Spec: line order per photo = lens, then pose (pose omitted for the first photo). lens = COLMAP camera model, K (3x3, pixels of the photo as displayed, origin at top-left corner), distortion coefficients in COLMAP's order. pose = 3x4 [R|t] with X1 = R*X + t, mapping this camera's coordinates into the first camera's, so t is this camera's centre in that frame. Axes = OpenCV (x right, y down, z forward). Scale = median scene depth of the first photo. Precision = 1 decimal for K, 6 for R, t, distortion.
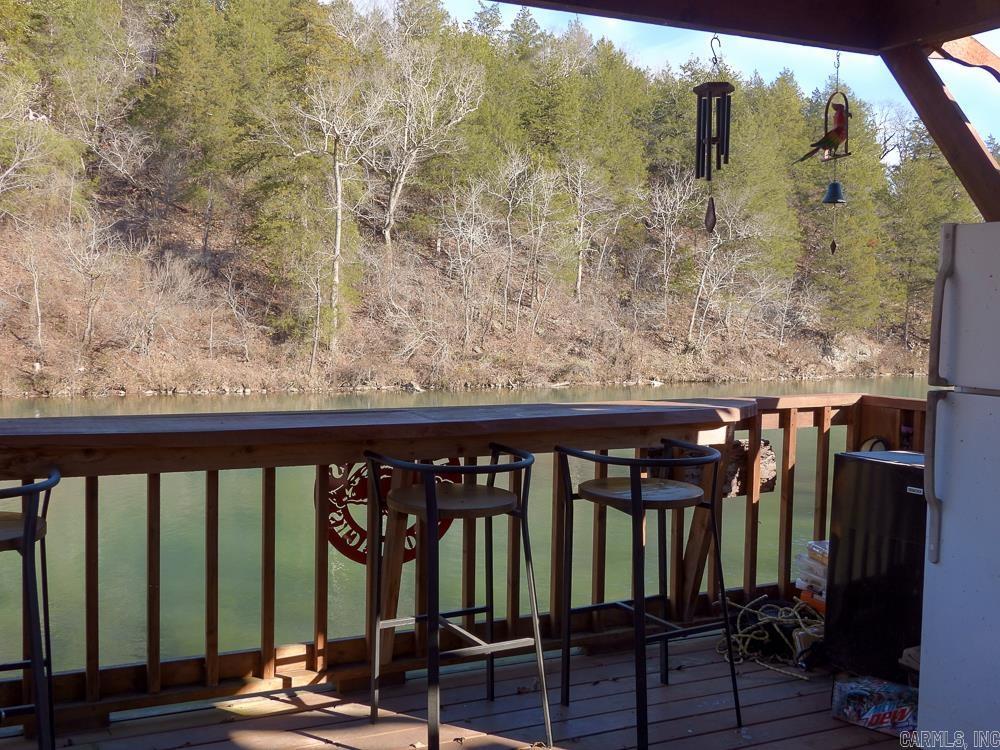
lens RADIAL K [[1084.3, 0, 516.1], [0, 1084.3, 378.1], [0, 0, 1]] dist [0.008991, -0.043129]
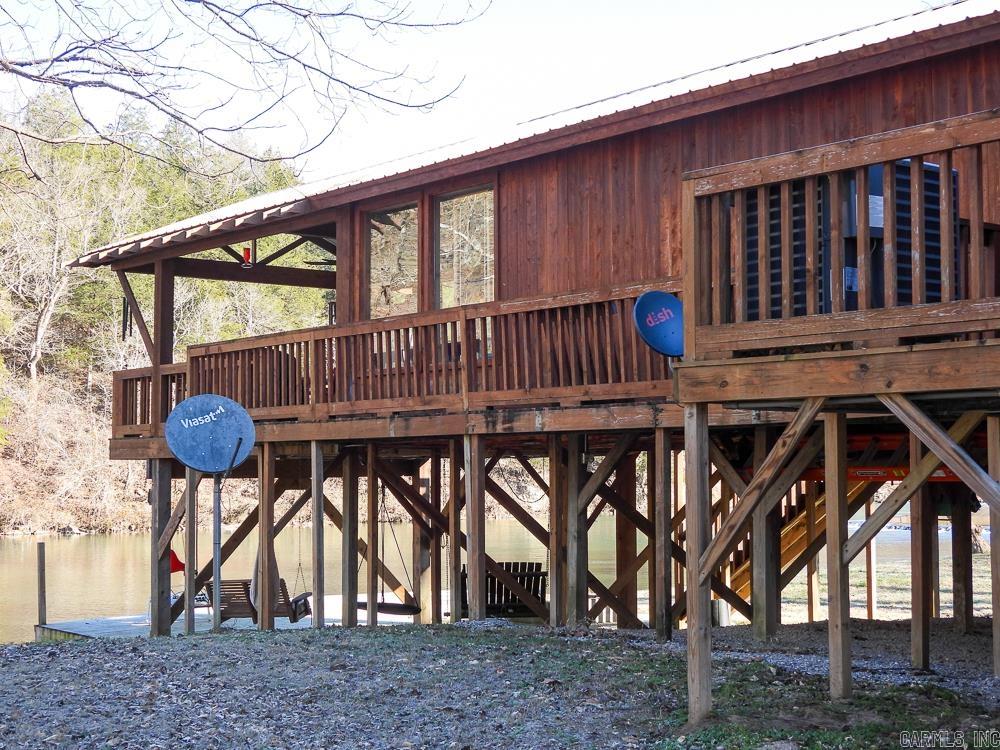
lens RADIAL K [[1500.6, 0, 500.0], [0, 1500.6, 375.0], [0, 0, 1]] dist [0.026245, -0.074623]
pose [[0.972911, -0.006607, 0.231086, -0.030761], [0.037739, 0.990721, -0.130563, 0.049760], [-0.228079, 0.135747, 0.964133, -0.283799]]
